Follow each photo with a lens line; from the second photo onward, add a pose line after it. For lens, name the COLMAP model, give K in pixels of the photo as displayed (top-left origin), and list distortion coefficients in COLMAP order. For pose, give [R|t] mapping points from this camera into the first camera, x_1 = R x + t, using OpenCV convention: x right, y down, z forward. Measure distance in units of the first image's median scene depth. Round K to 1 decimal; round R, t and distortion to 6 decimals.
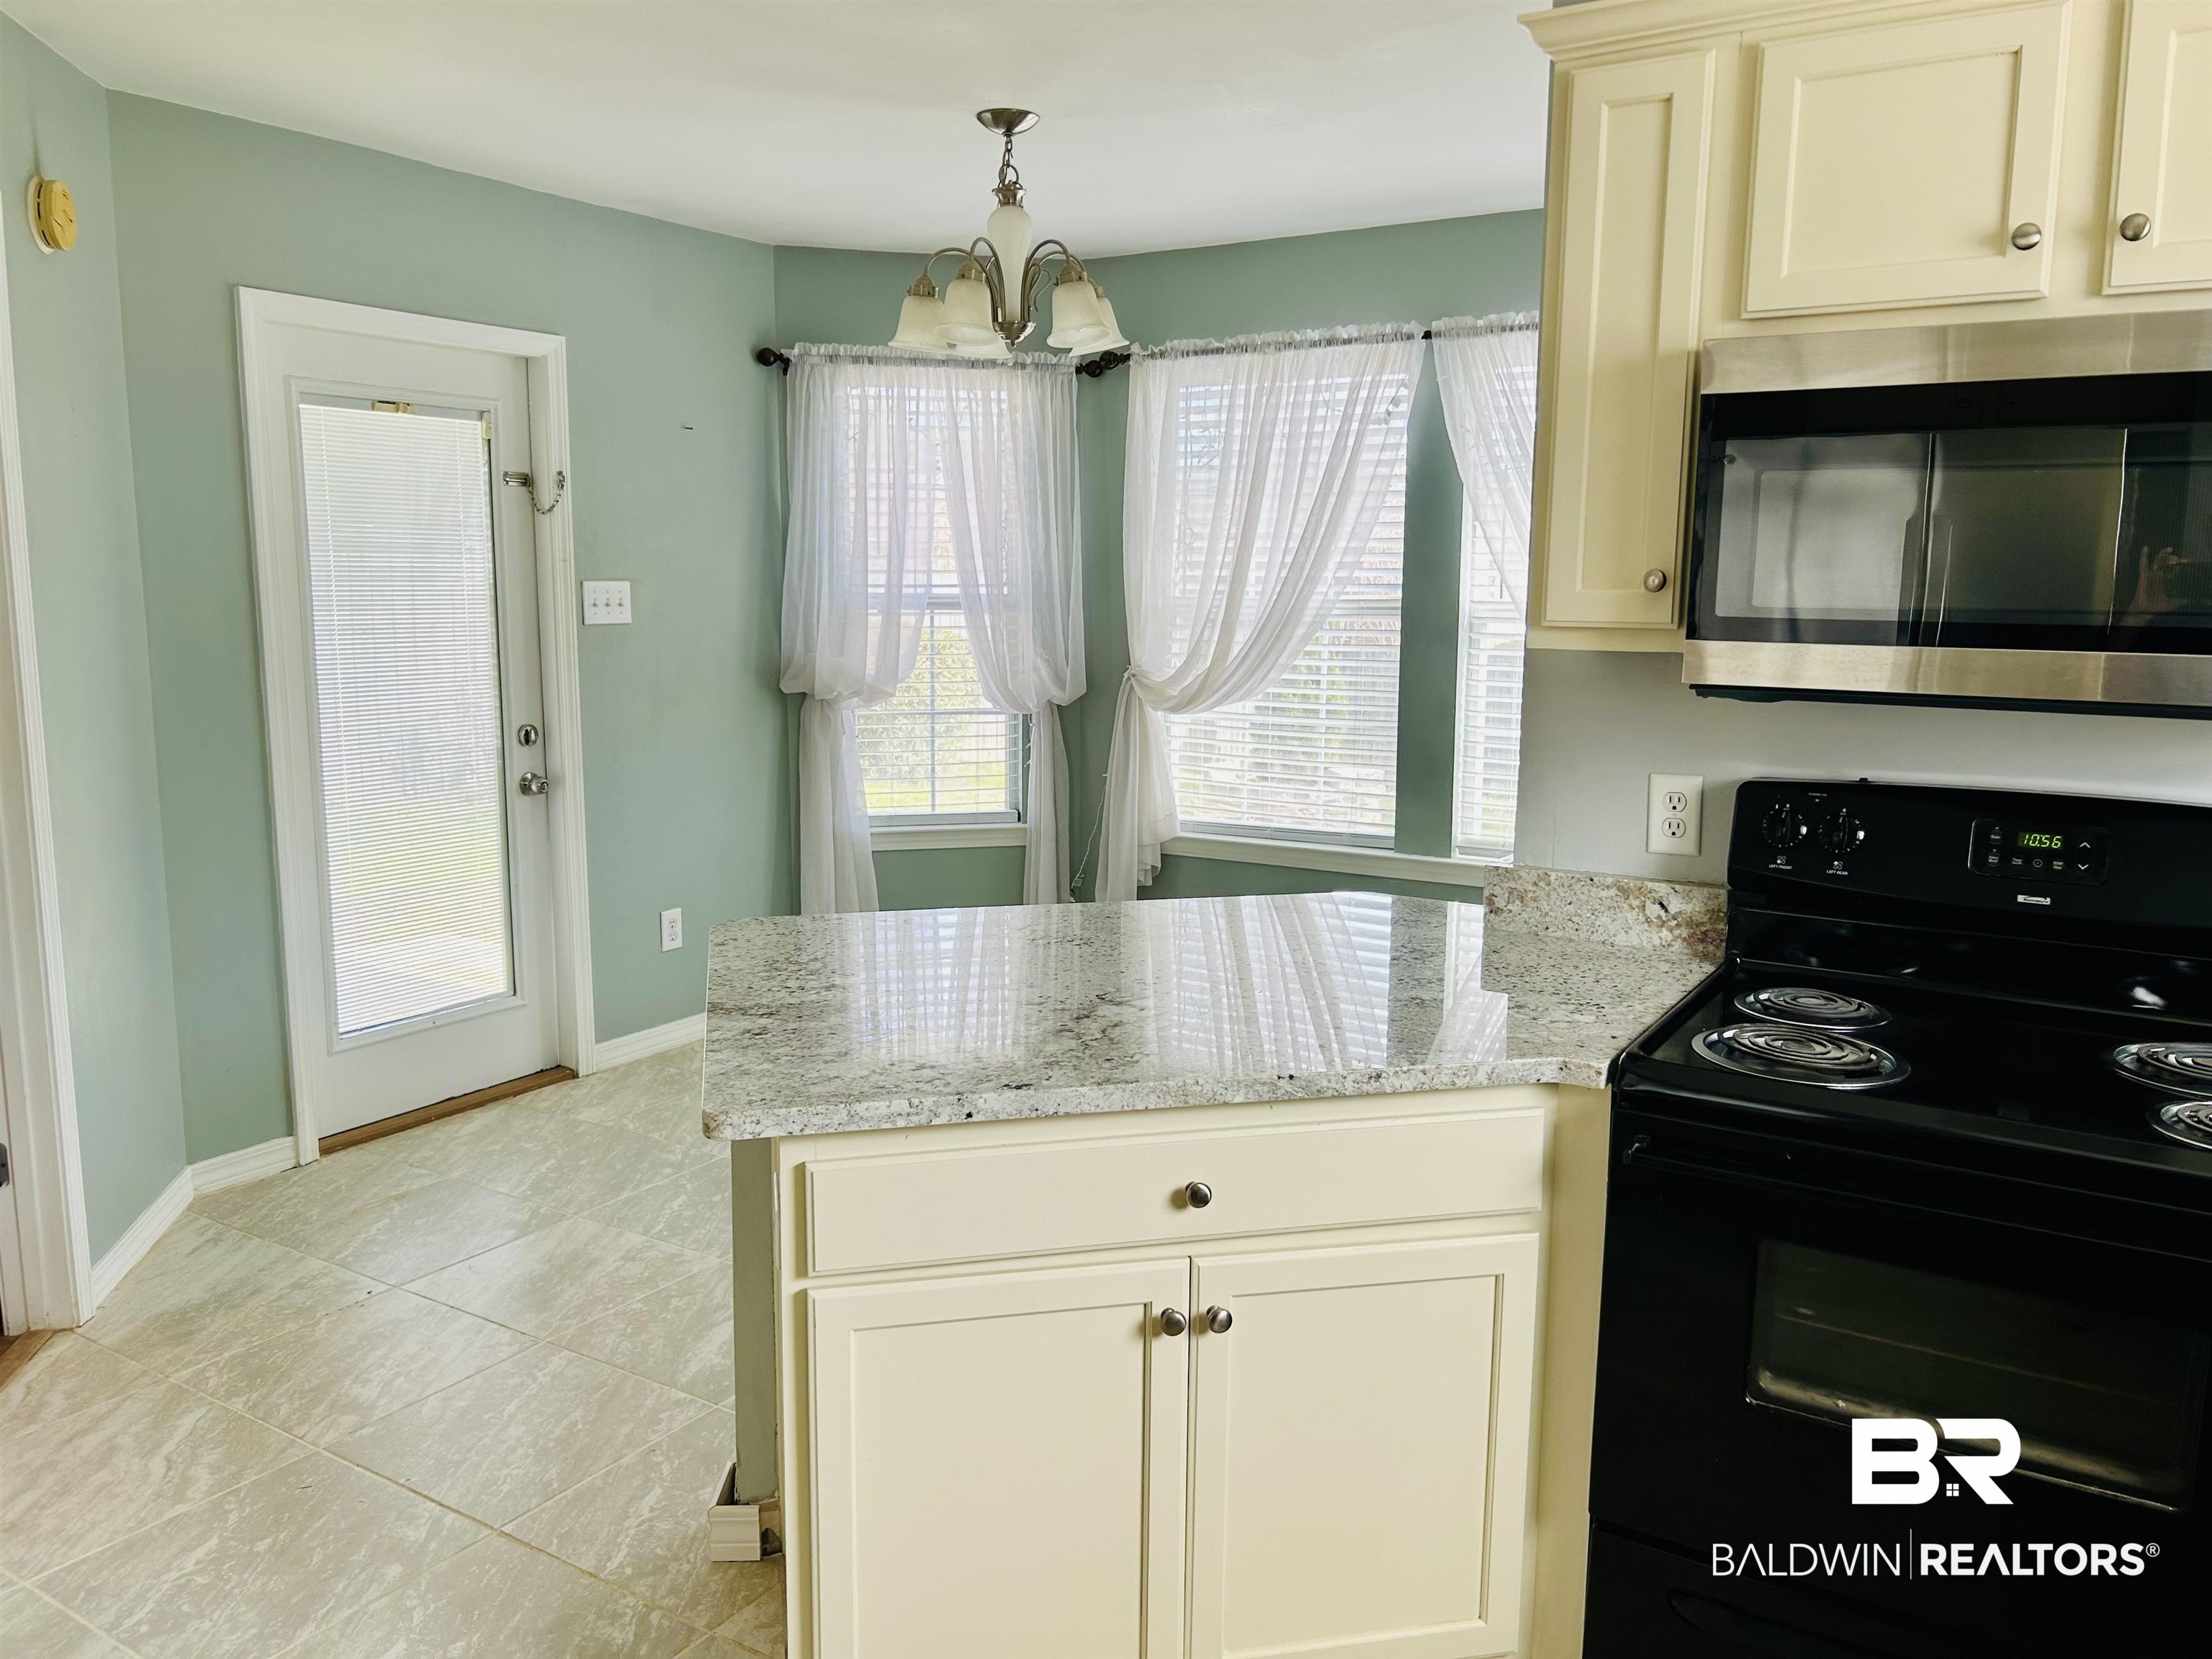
lens RADIAL K [[1662.3, 0, 1112.5], [0, 1662.3, 799.5], [0, 0, 1]] dist [0.034814, -0.049526]
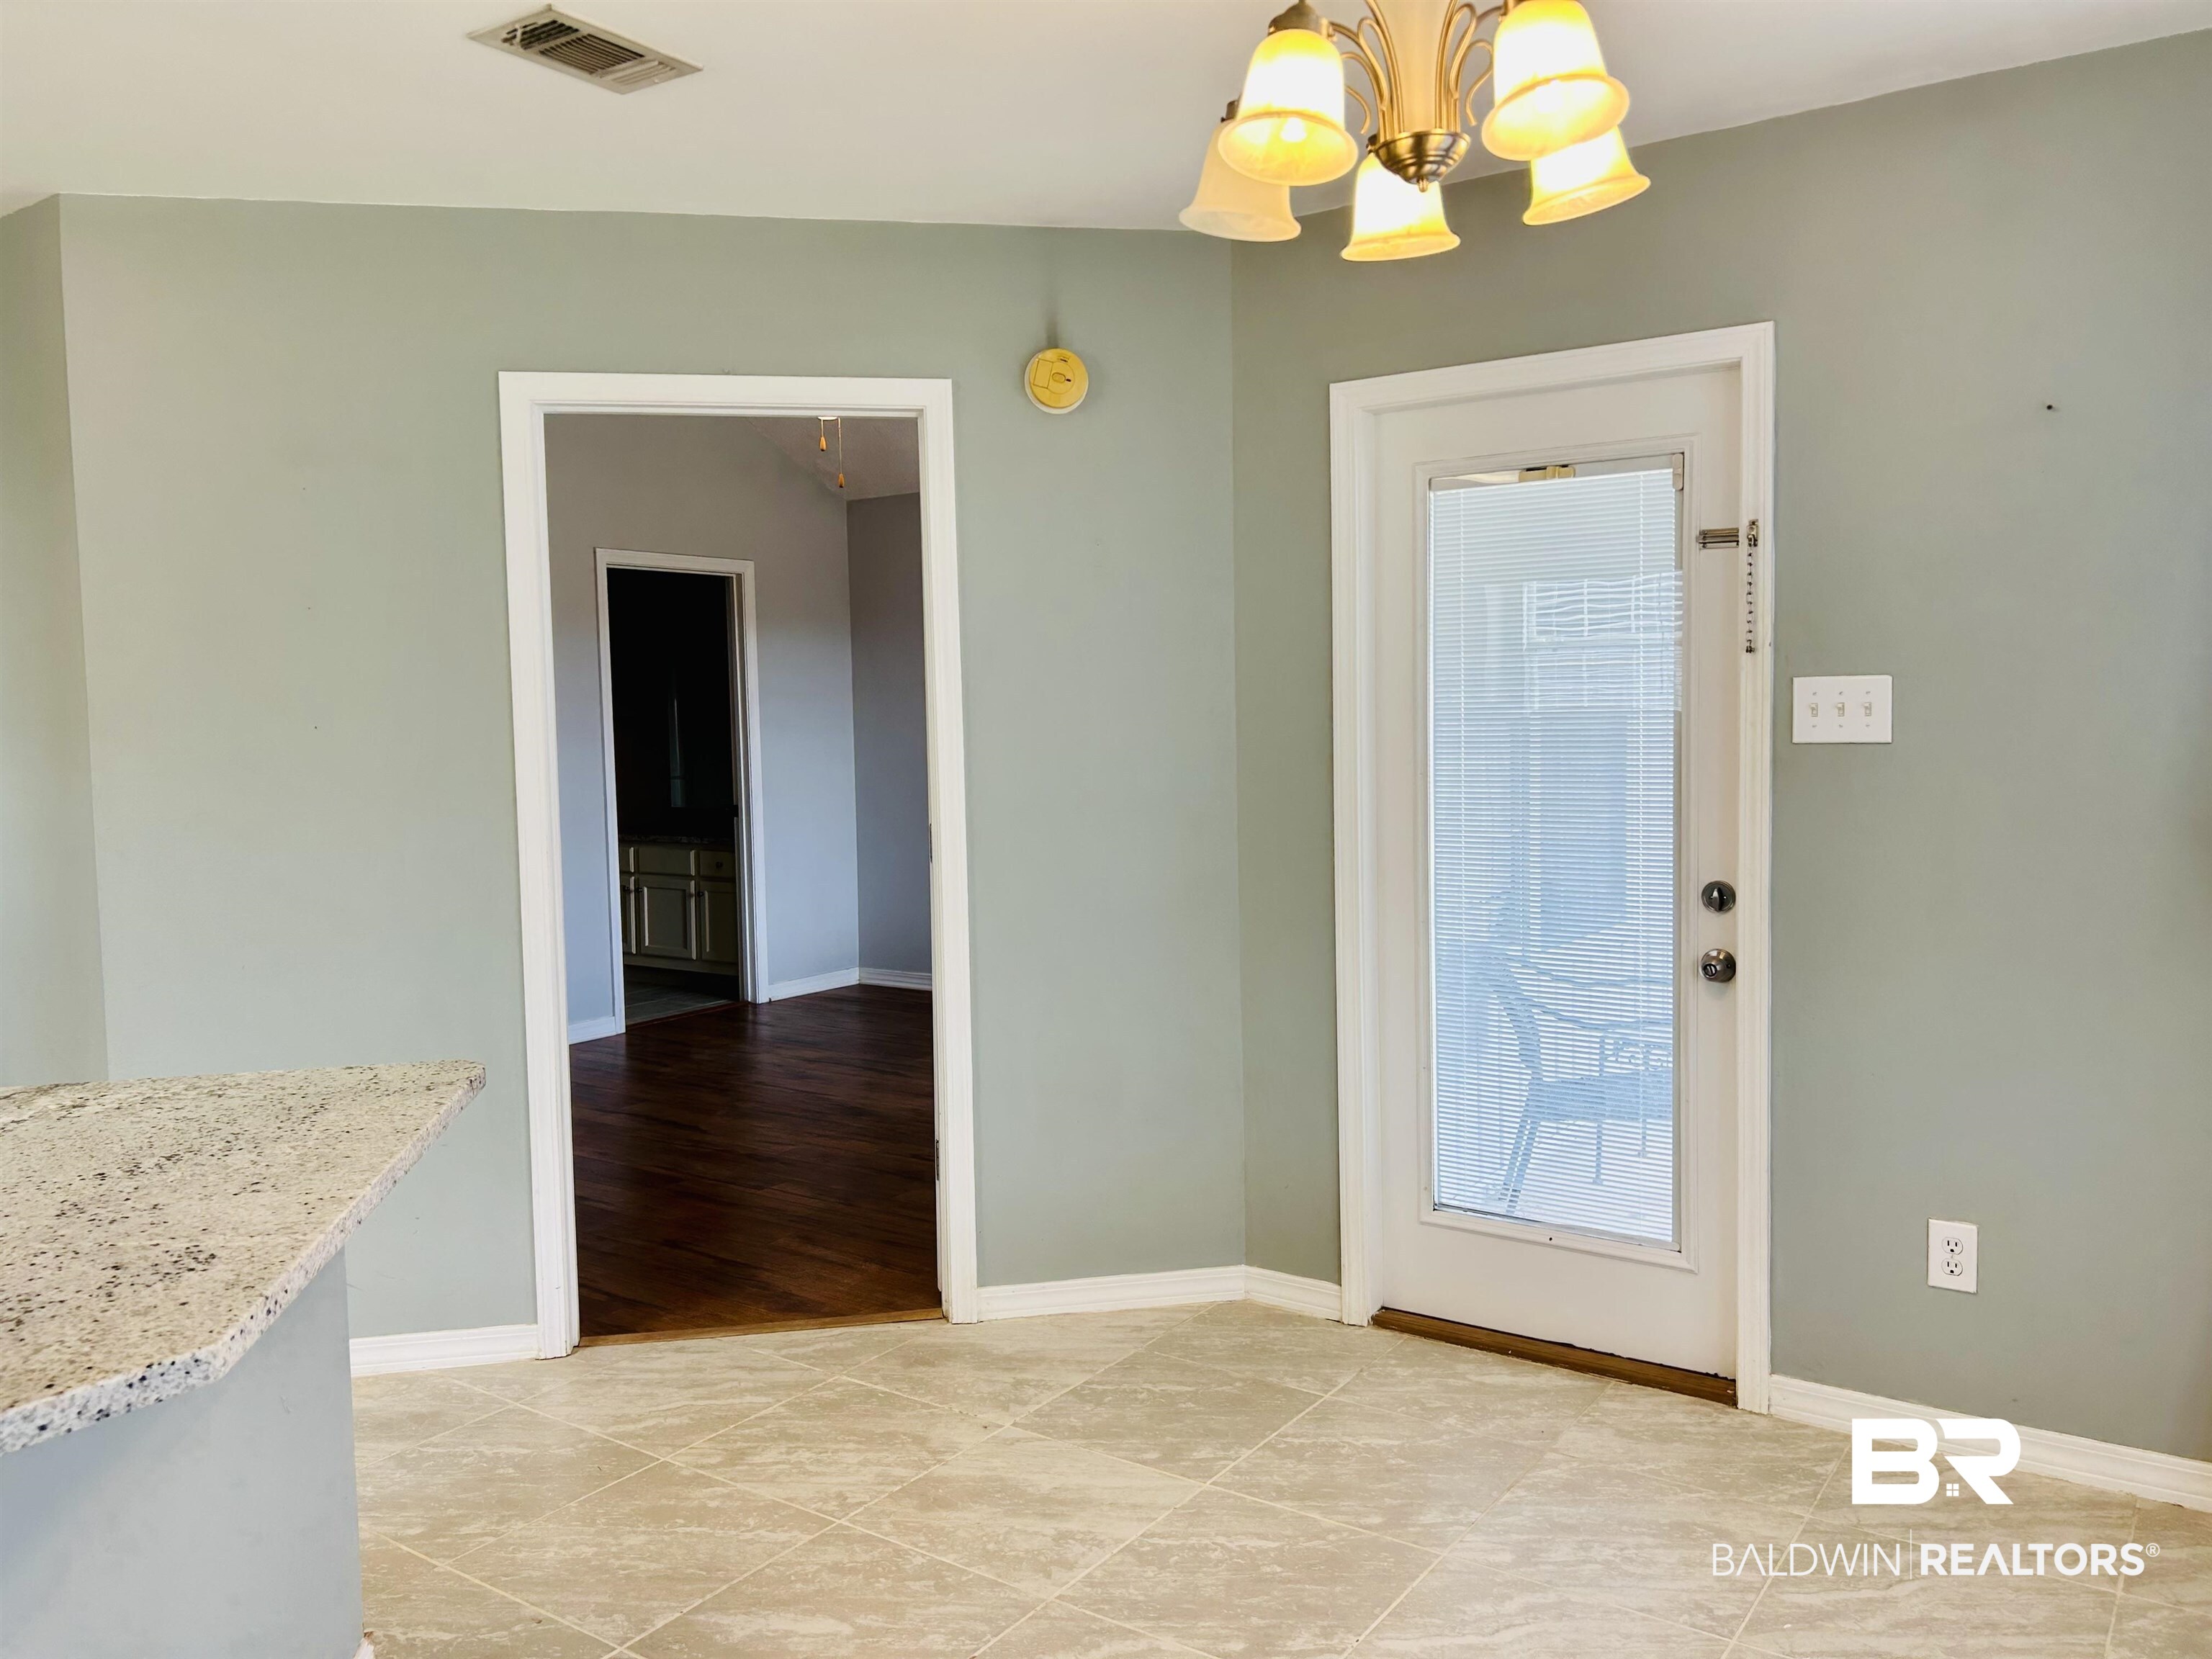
lens RADIAL K [[1662.3, 0, 1112.5], [0, 1662.3, 799.5], [0, 0, 1]] dist [0.034814, -0.049526]
pose [[-0.047777, 0.055328, -0.997324, 0.376194], [-0.112194, 0.991849, 0.060399, -0.096118], [0.992537, 0.114779, -0.041180, 0.792703]]
